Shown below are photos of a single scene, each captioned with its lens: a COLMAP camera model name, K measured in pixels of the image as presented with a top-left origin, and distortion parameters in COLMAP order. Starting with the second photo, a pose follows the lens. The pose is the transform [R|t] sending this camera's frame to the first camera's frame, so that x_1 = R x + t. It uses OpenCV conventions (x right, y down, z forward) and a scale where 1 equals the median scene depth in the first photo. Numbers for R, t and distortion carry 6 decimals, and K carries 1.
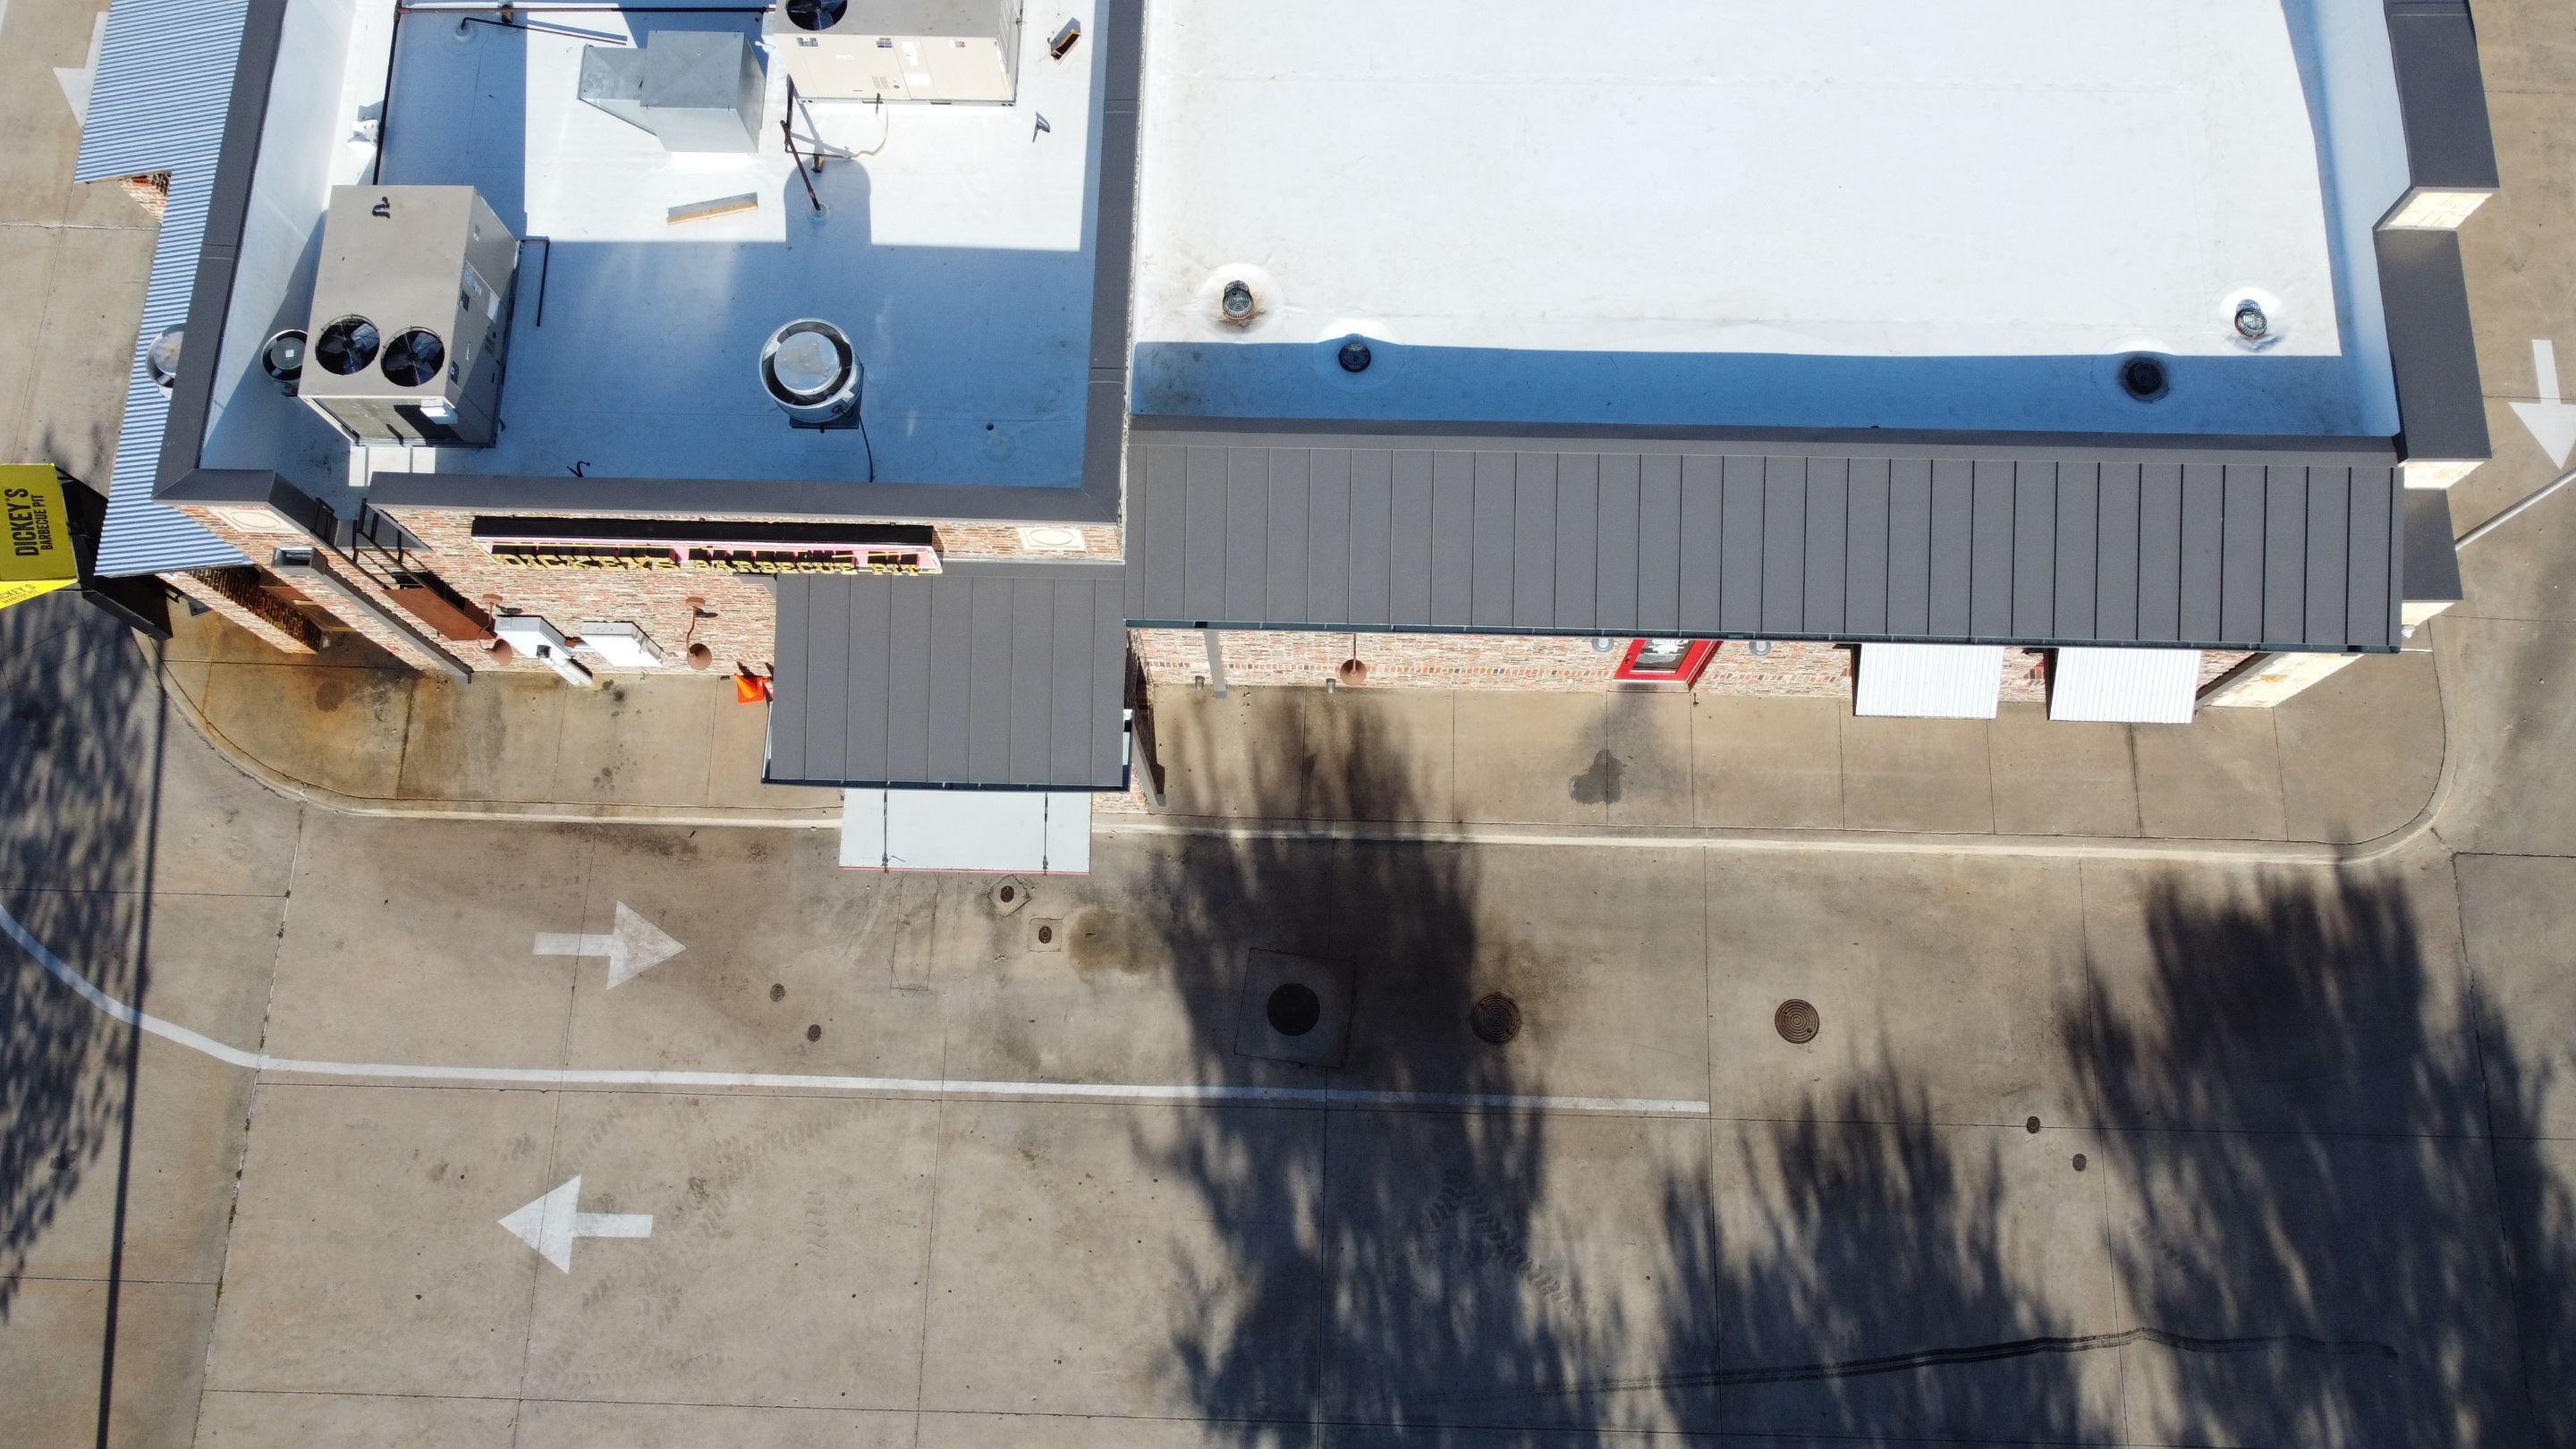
lens RADIAL K [[1950.8, 0, 1278.3], [0, 1950.8, 706.5], [0, 0, 1]] dist [0.003158, -0.006198]
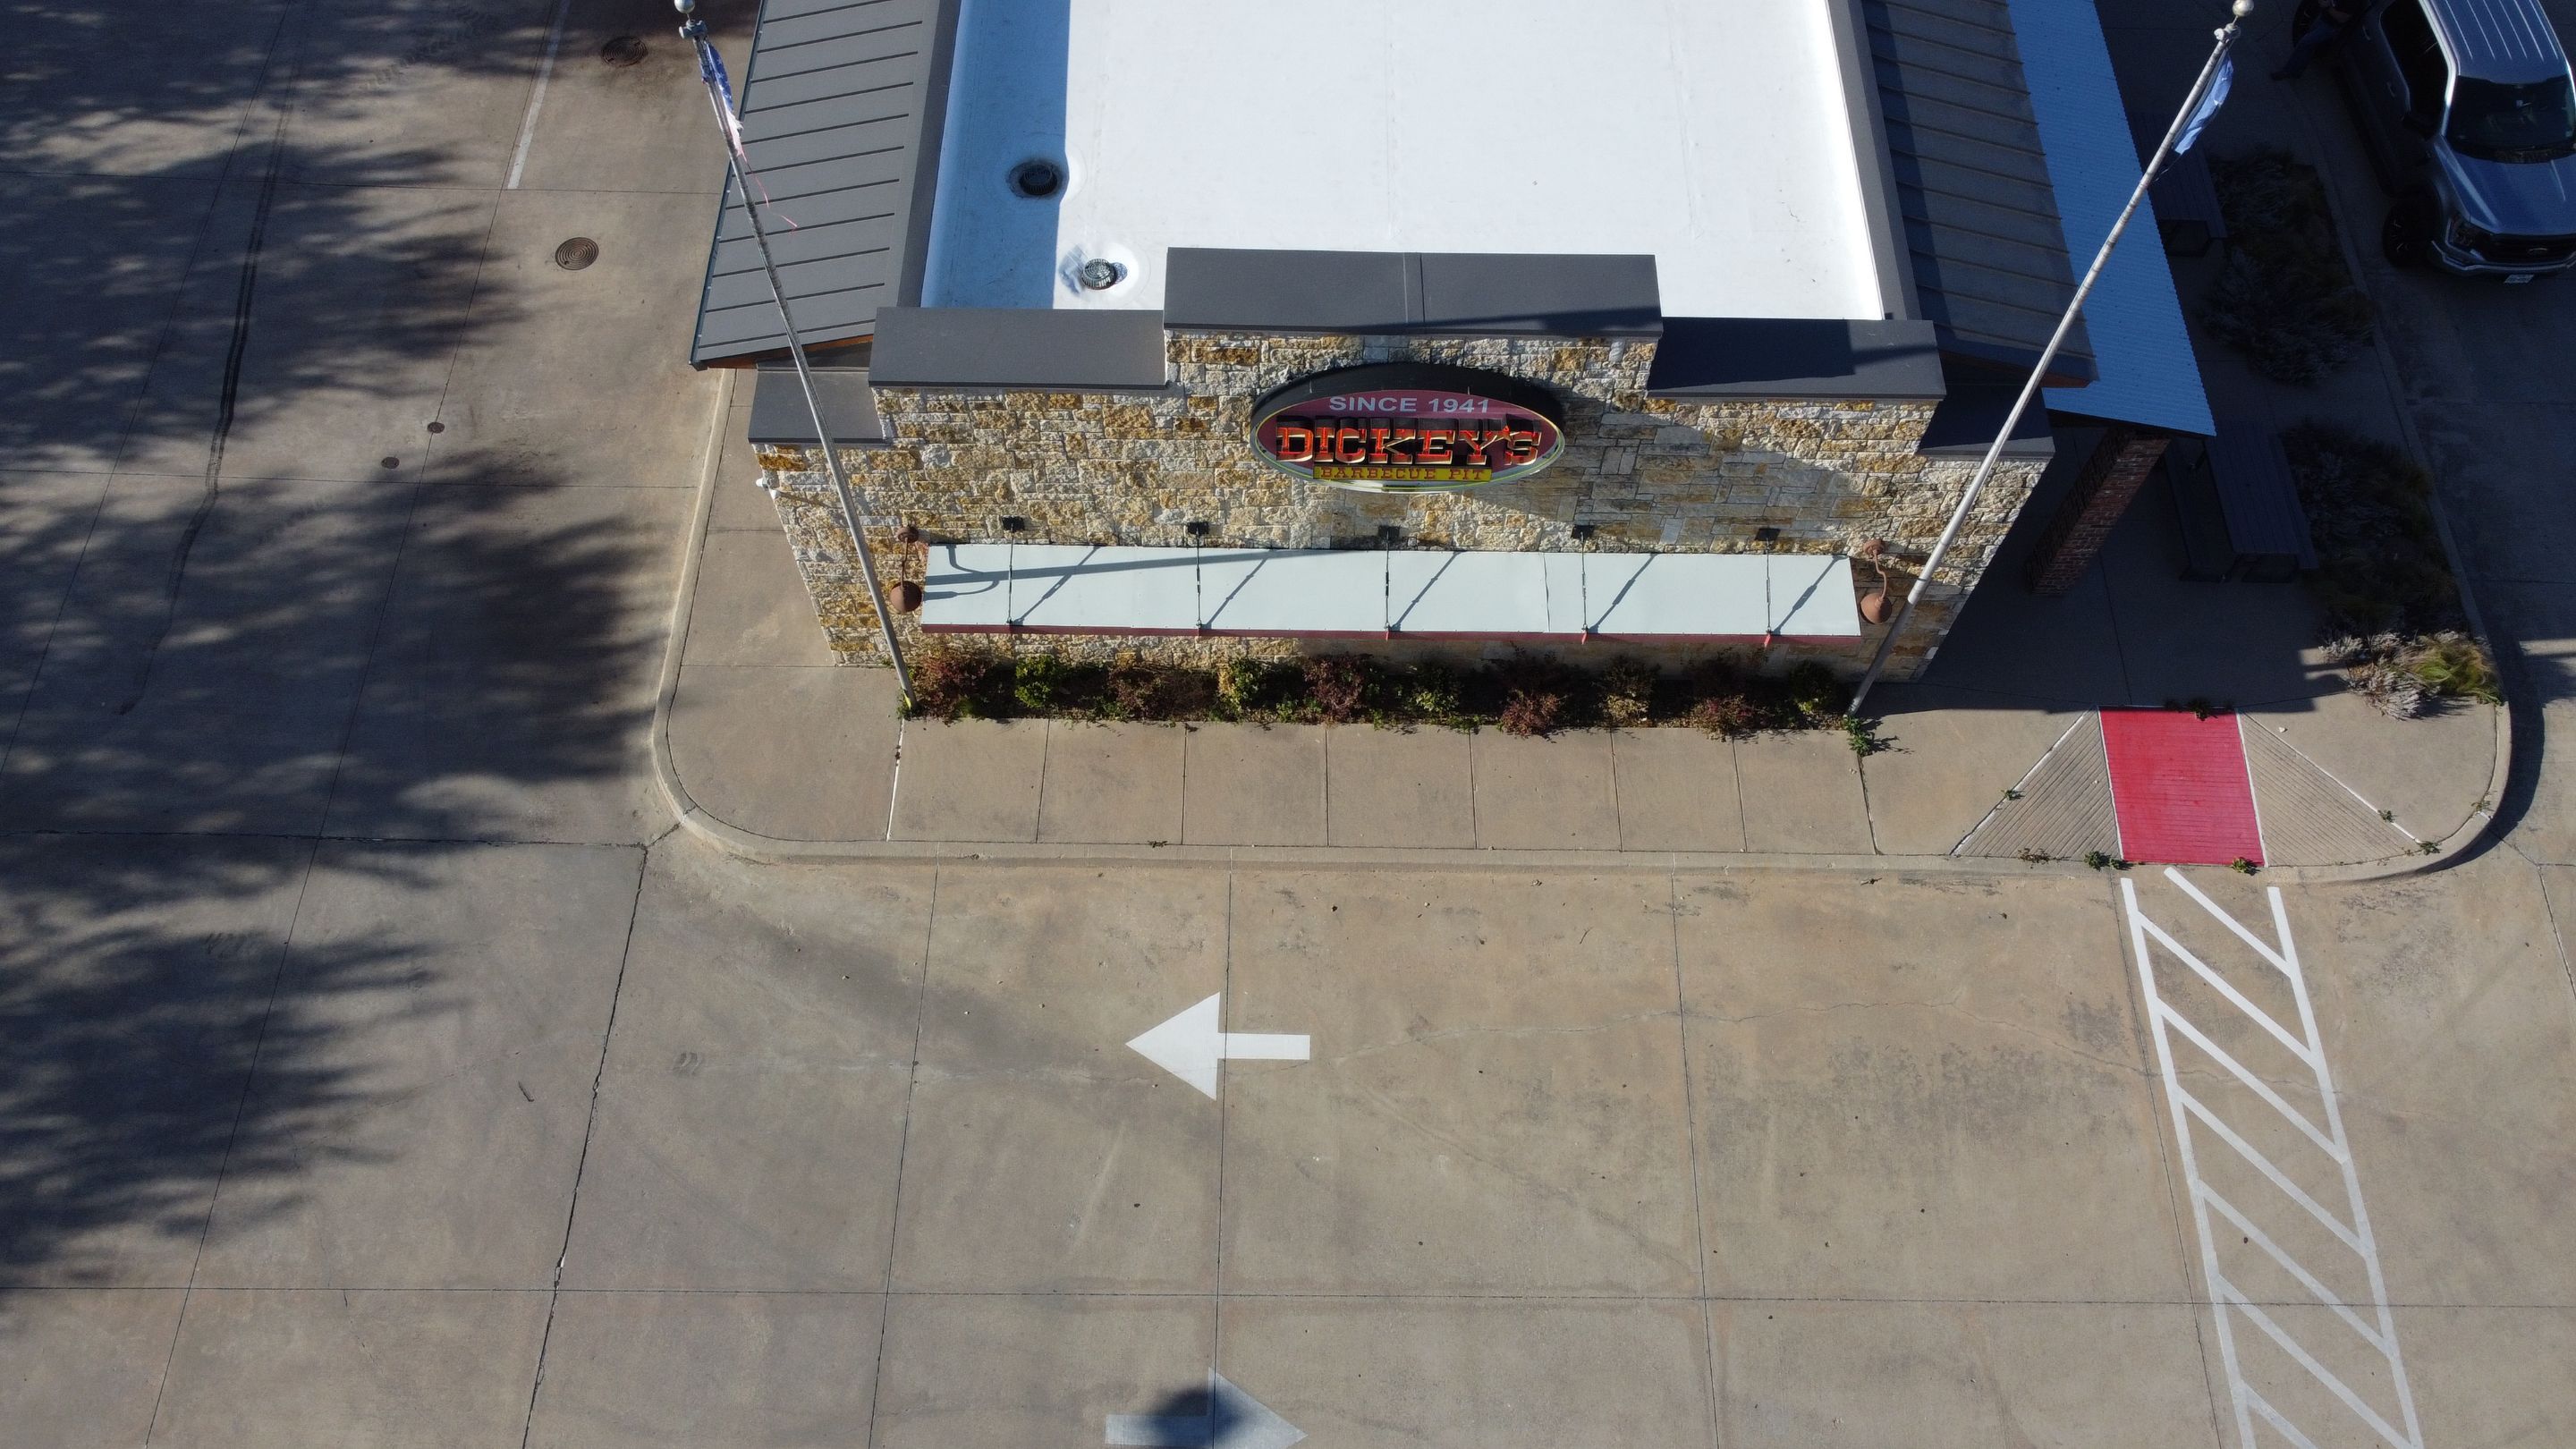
lens RADIAL K [[1950.8, 0, 1286.1], [0, 1950.8, 717.6], [0, 0, 1]] dist [0.003158, -0.006198]
pose [[0.014803, 0.880859, -0.473147, 1.006978], [-0.964744, 0.136939, 0.224757, -0.413288], [0.262772, 0.453138, 0.851831, 0.334606]]
